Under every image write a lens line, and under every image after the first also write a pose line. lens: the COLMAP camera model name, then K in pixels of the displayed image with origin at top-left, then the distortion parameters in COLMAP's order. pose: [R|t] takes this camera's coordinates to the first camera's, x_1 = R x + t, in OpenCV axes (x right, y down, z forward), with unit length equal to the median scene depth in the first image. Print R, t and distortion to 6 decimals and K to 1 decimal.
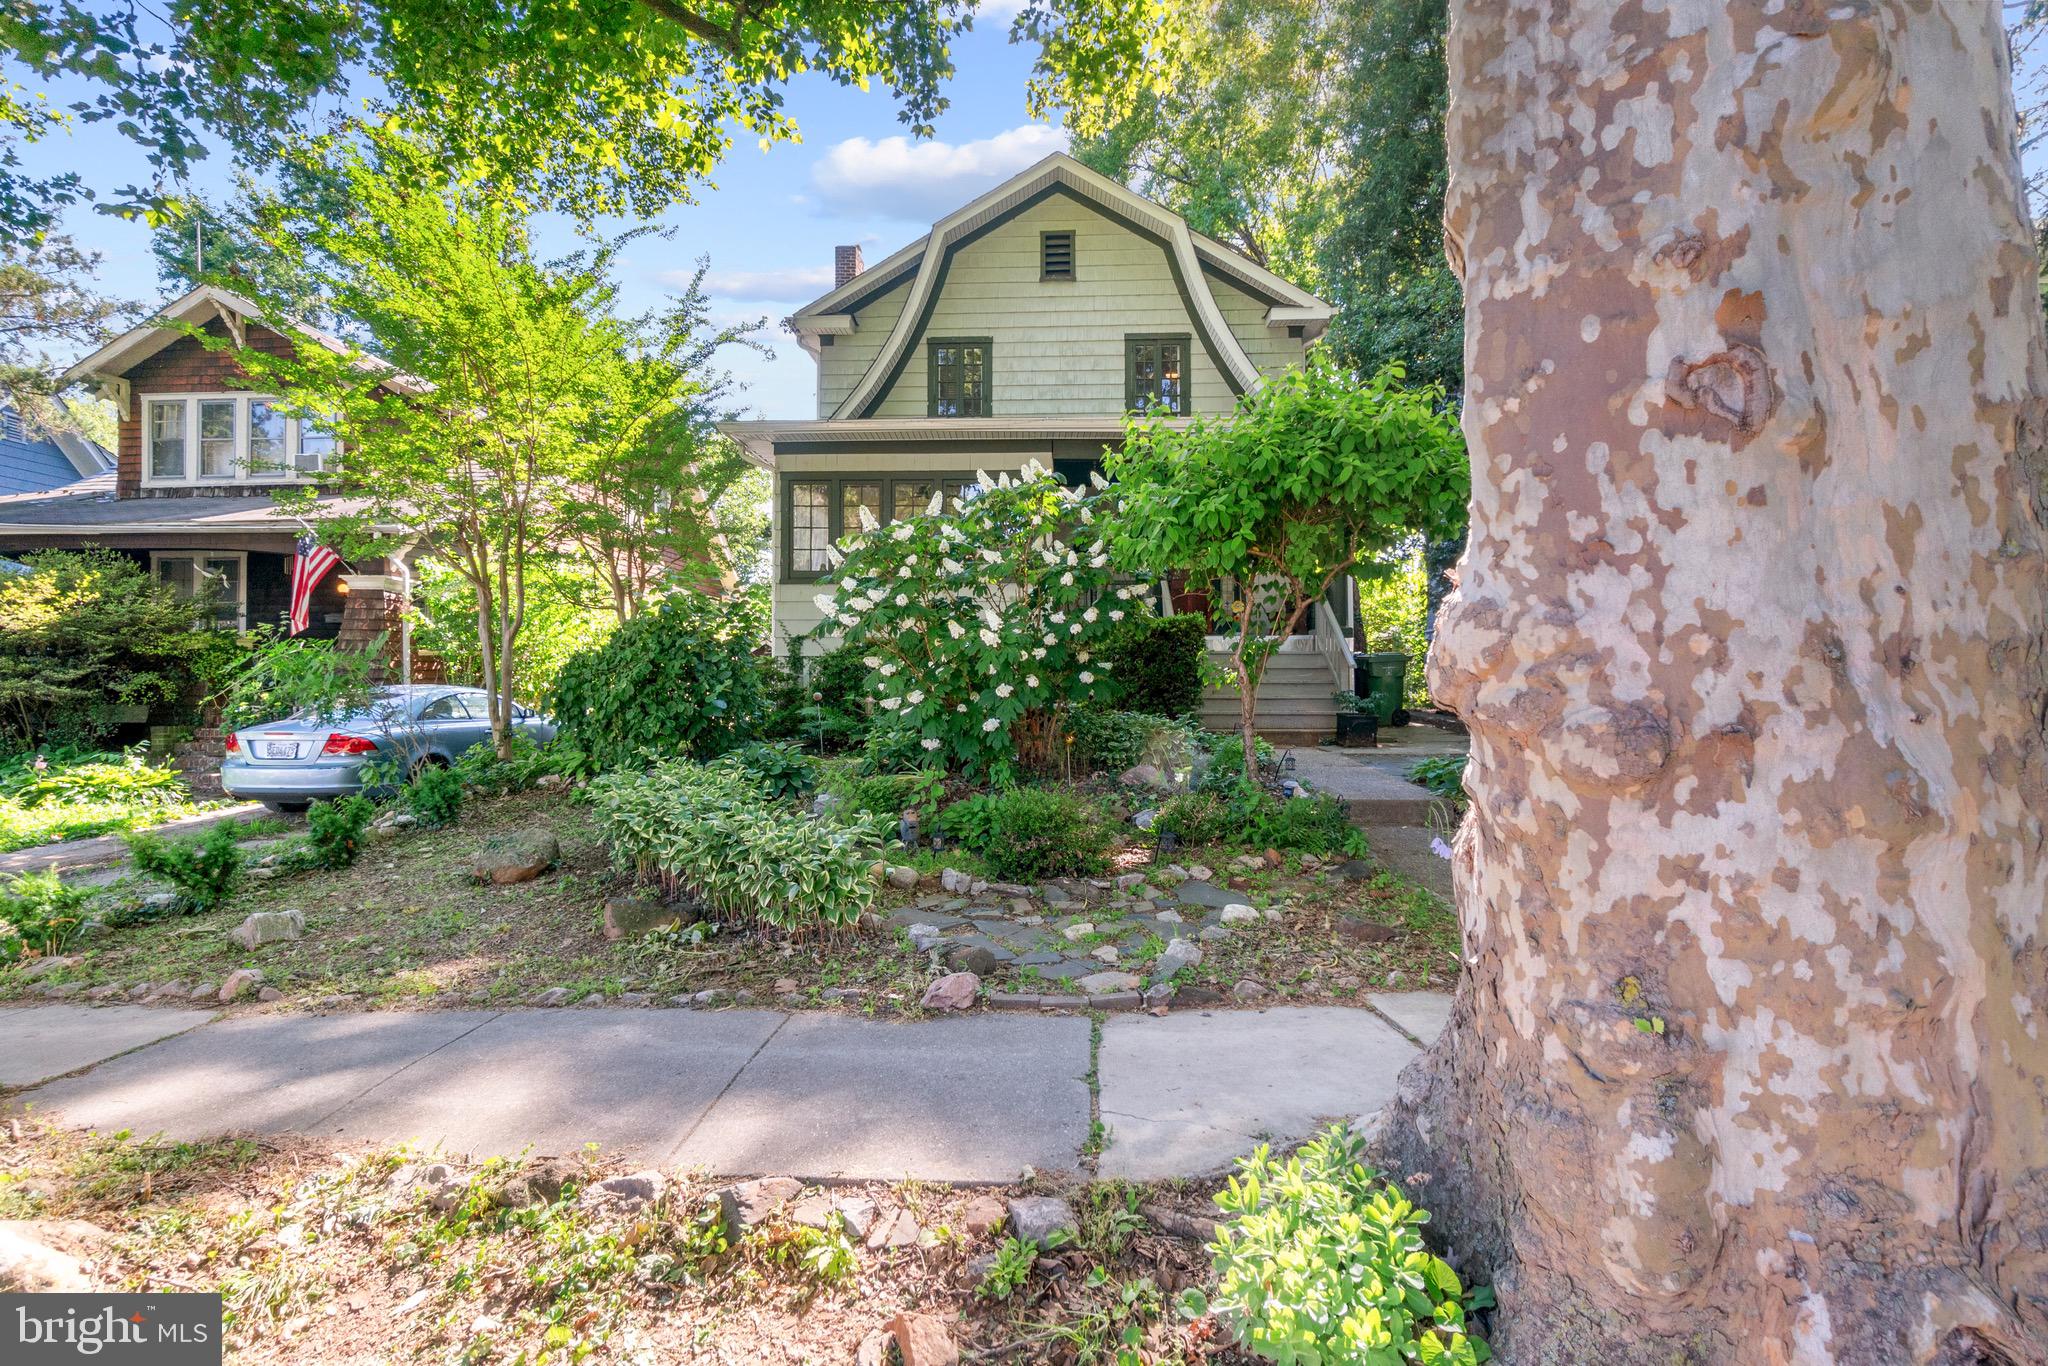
lens RADIAL K [[899.8, 0, 1022.6], [0, 899.8, 678.0], [0, 0, 1]] dist [0.001369, 0.000043]
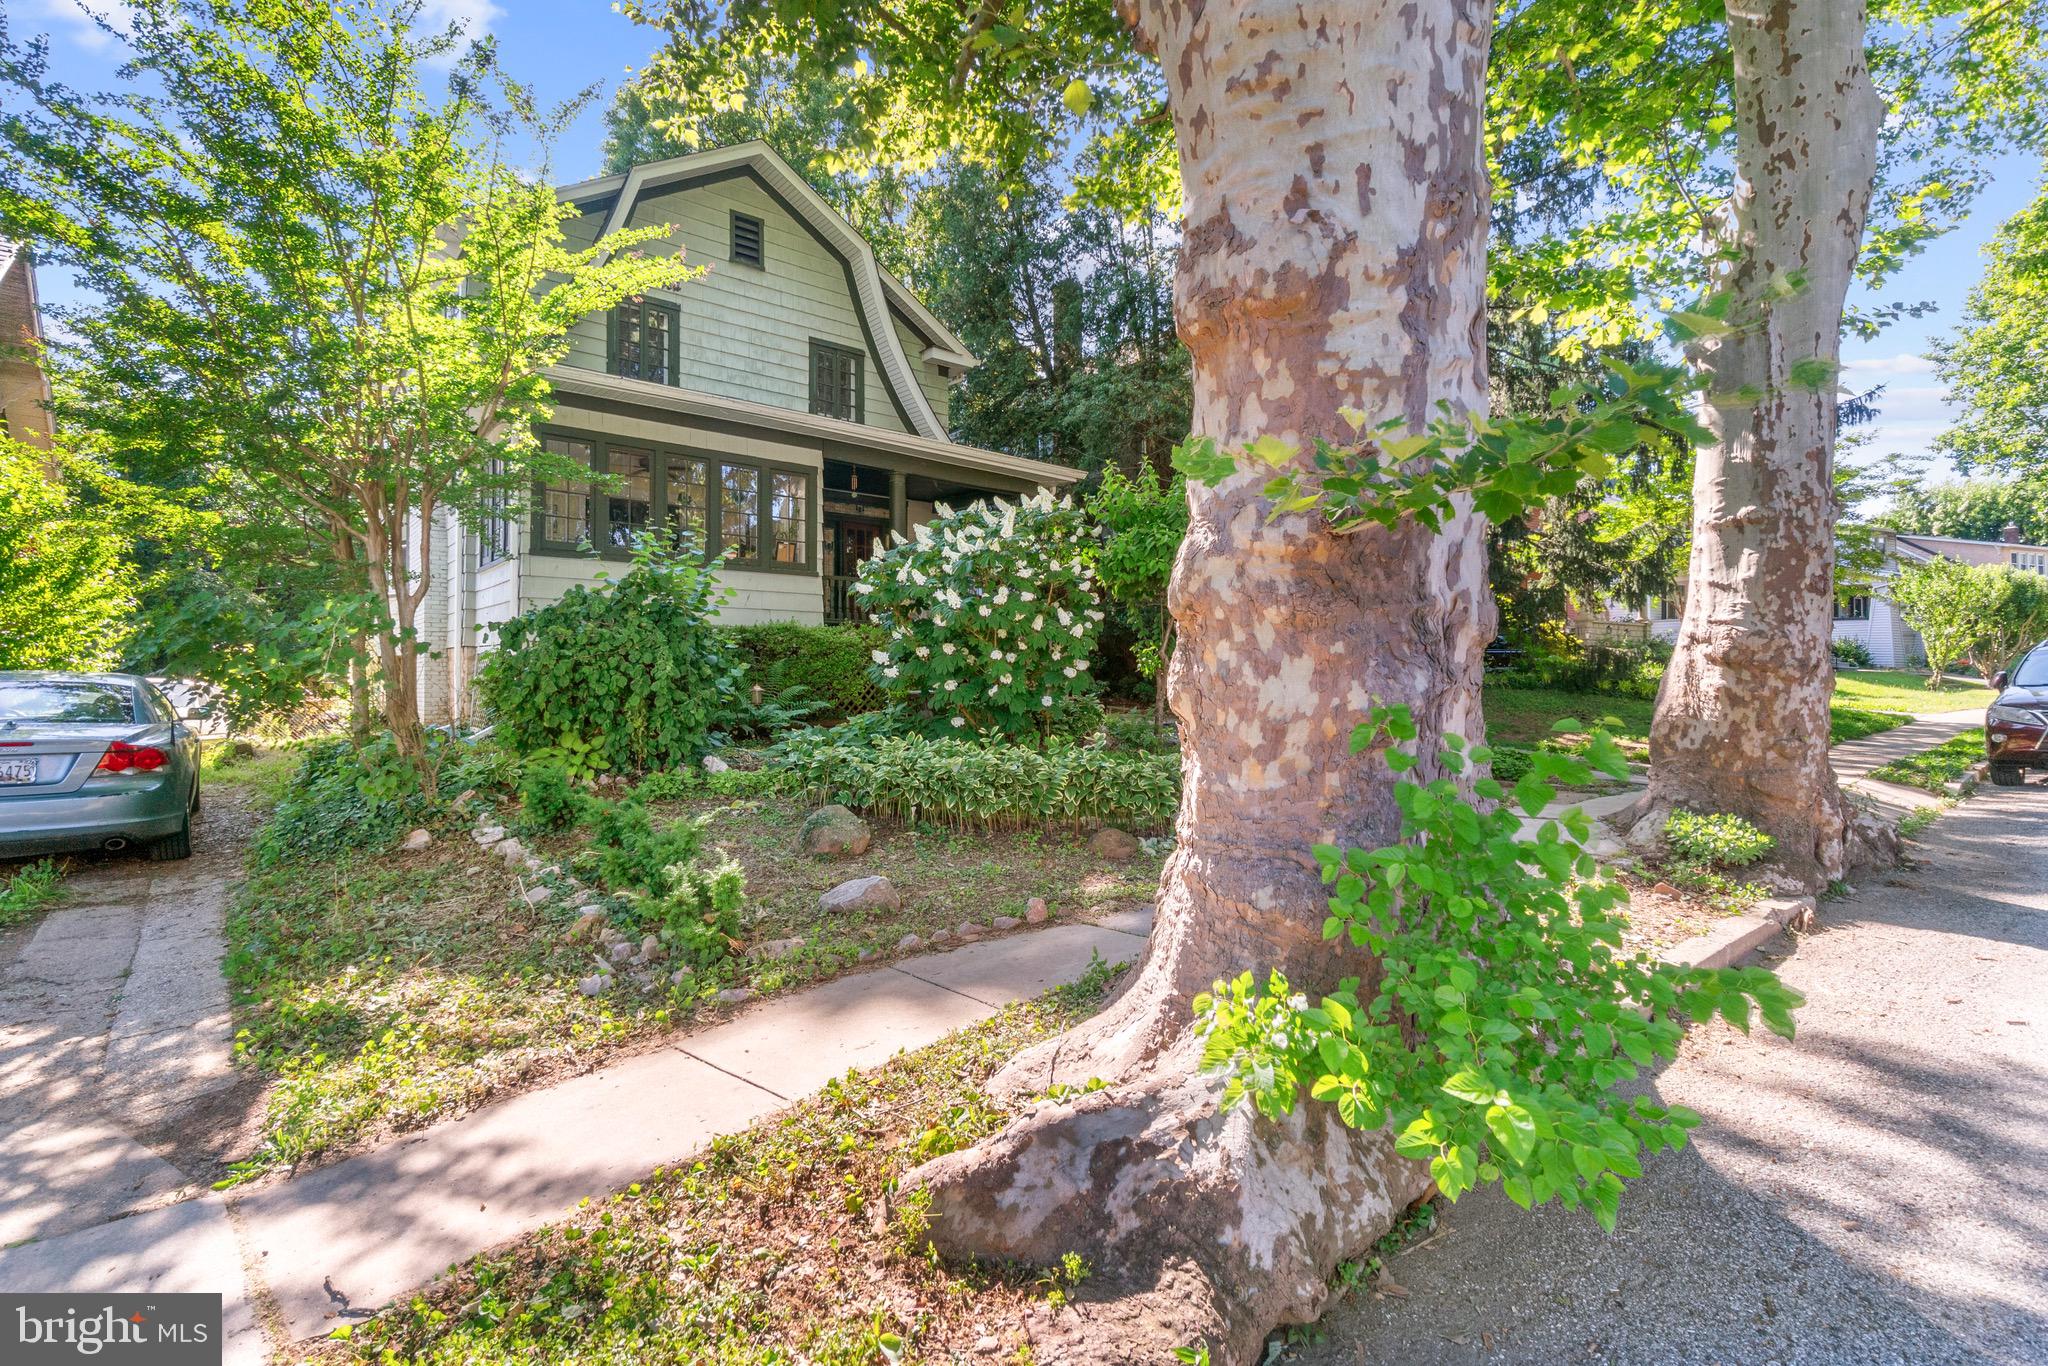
lens RADIAL K [[974.3, 0, 1019.8], [0, 974.3, 683.0], [0, 0, 1]] dist [0.002463, 0.000107]
pose [[0.728482, -0.003305, 0.685057, -0.478408], [0.002381, 0.999995, 0.002292, 0.011787], [-0.685060, -0.000038, 0.728486, 0.023205]]
